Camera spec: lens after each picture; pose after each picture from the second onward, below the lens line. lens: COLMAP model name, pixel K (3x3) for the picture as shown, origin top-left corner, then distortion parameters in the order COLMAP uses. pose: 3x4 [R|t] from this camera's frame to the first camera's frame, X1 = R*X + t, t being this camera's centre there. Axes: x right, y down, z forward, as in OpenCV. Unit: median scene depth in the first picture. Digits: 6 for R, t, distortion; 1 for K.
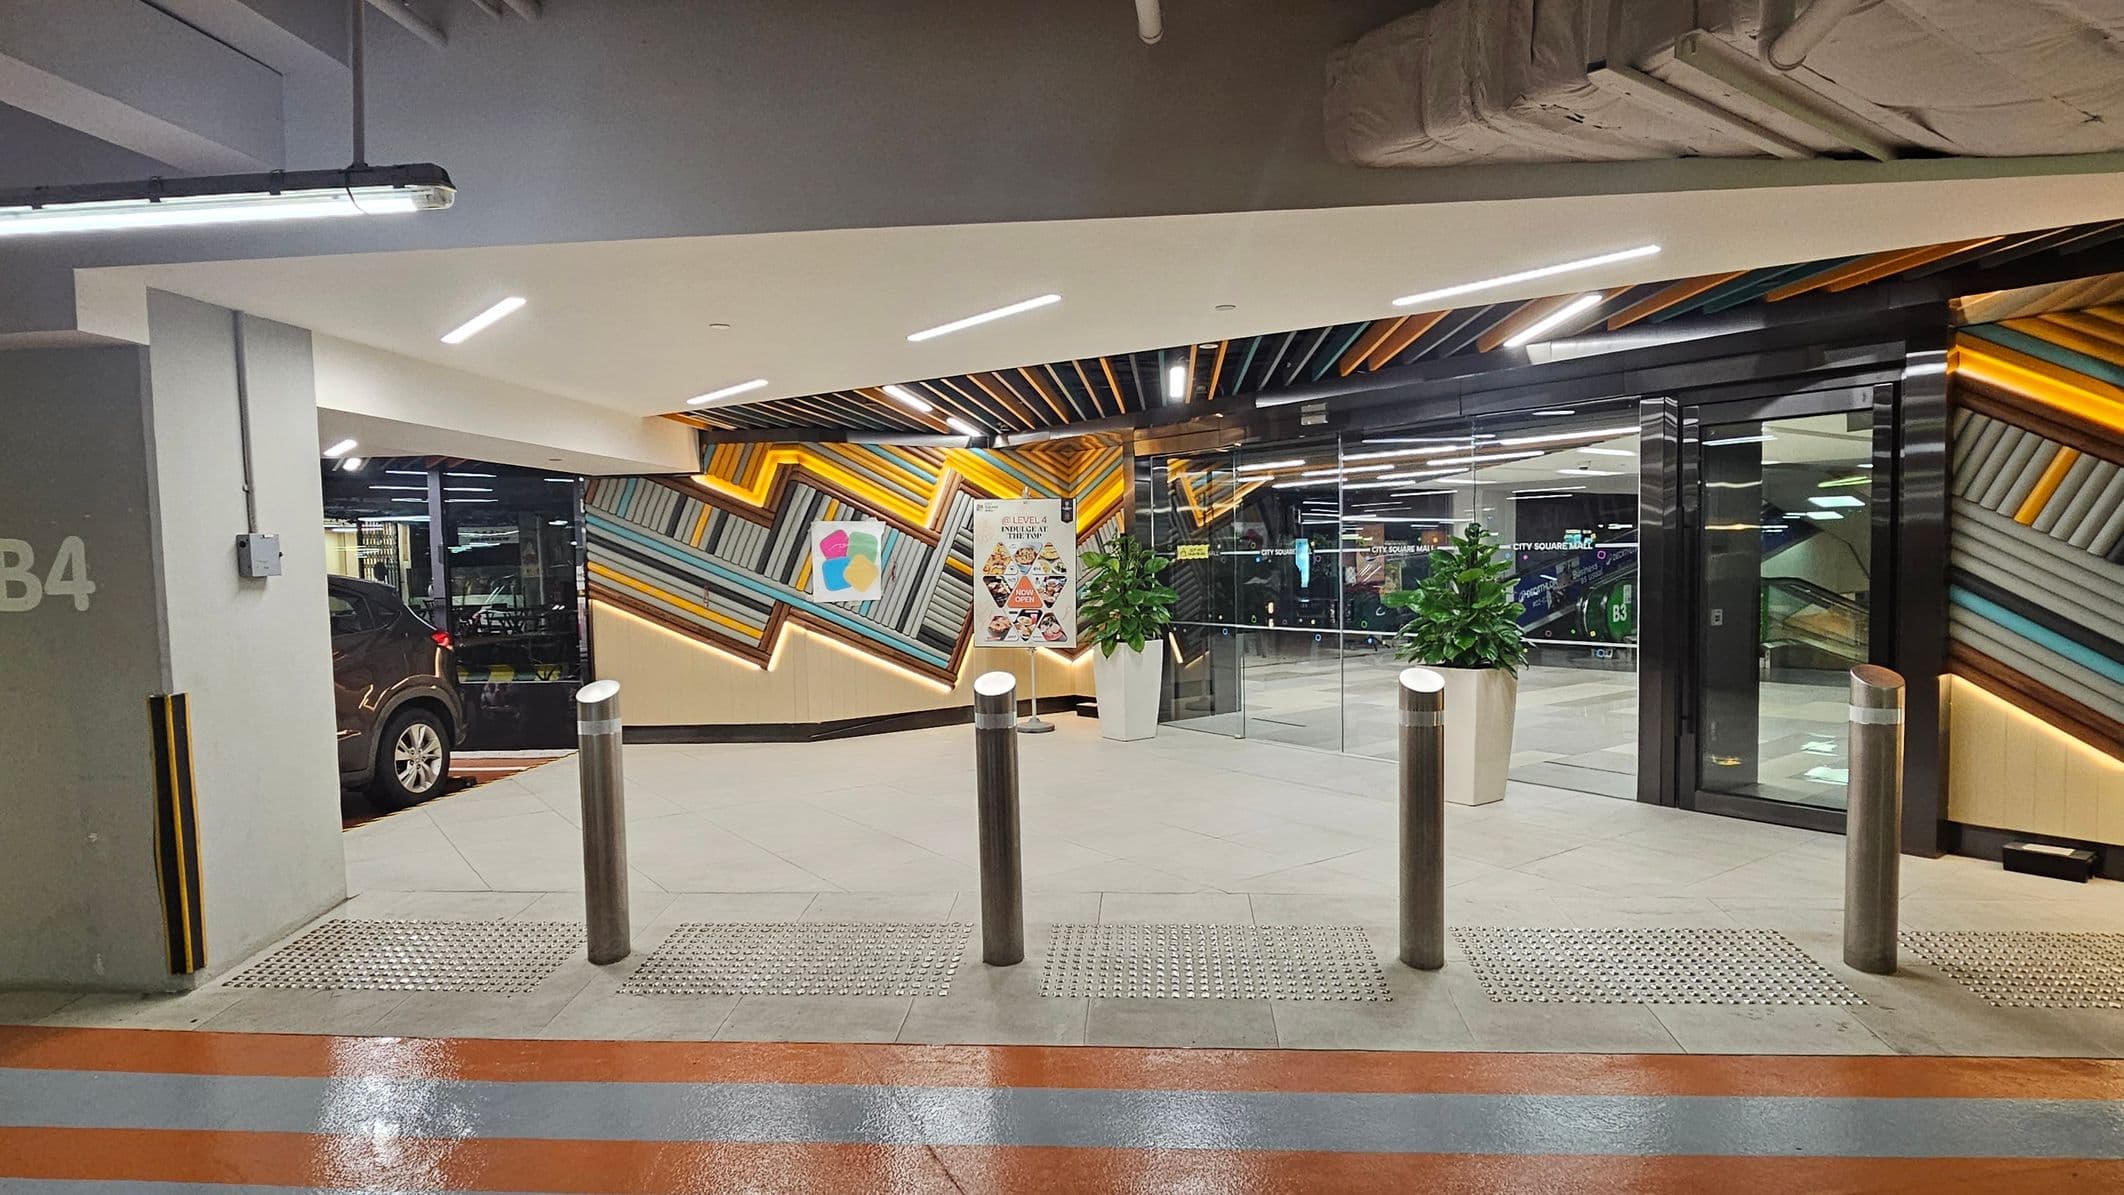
lens RADIAL K [[1156.9, 0, 1061.4], [0, 1156.9, 626.8], [0, 0, 1]] dist [-0.002558, -0.000520]
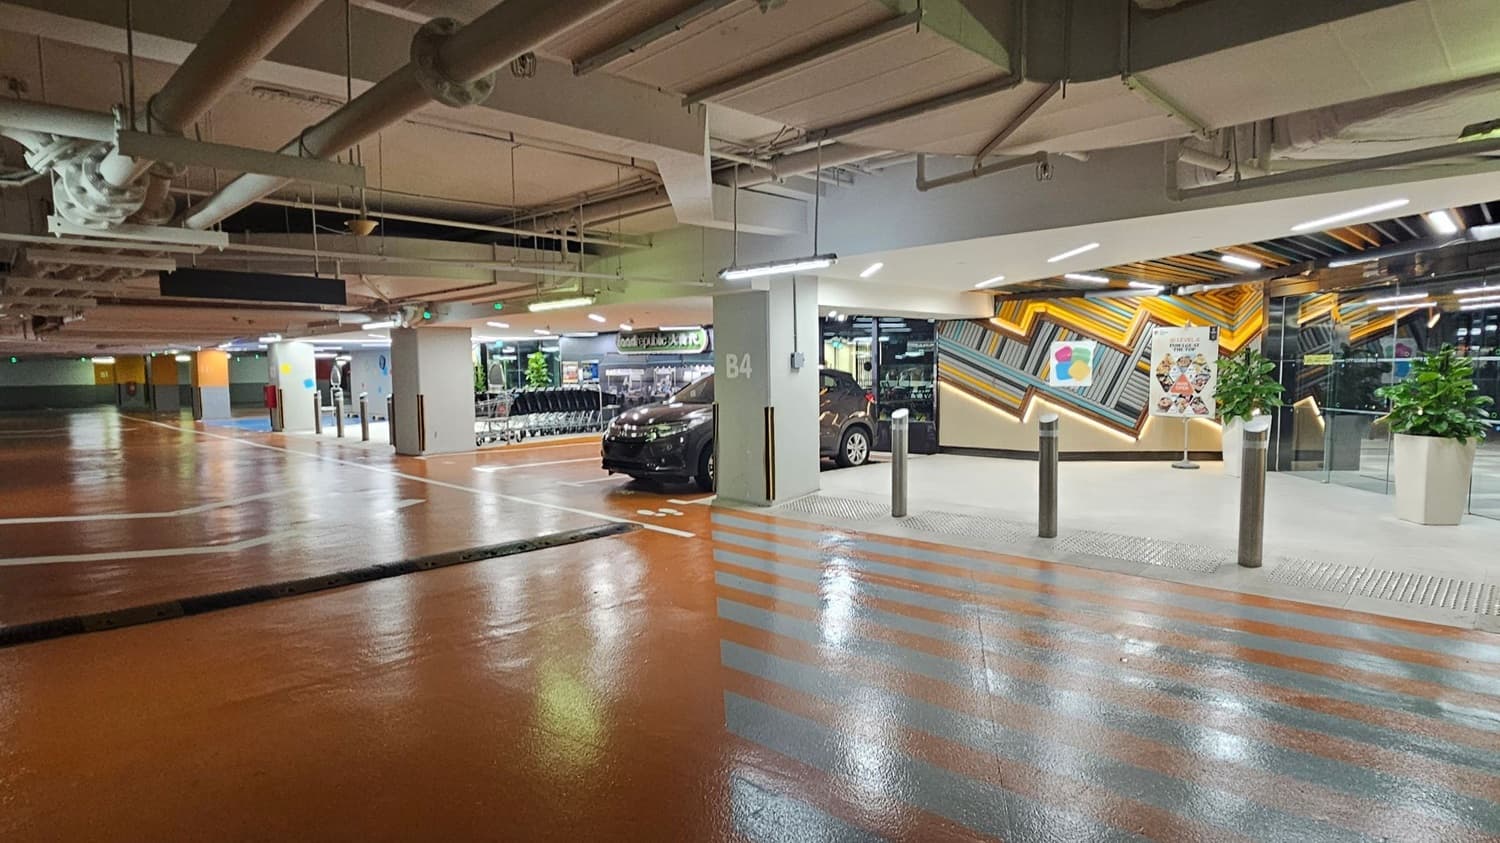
lens RADIAL K [[817.0, 0, 749.6], [0, 817.0, 442.2], [0, 0, 1]] dist [-0.002558, -0.000520]
pose [[0.770917, 0.070016, -0.633075, 0.248069], [-0.043820, 0.997415, 0.056950, 0.015074], [0.635426, -0.016163, 0.771993, -0.311300]]
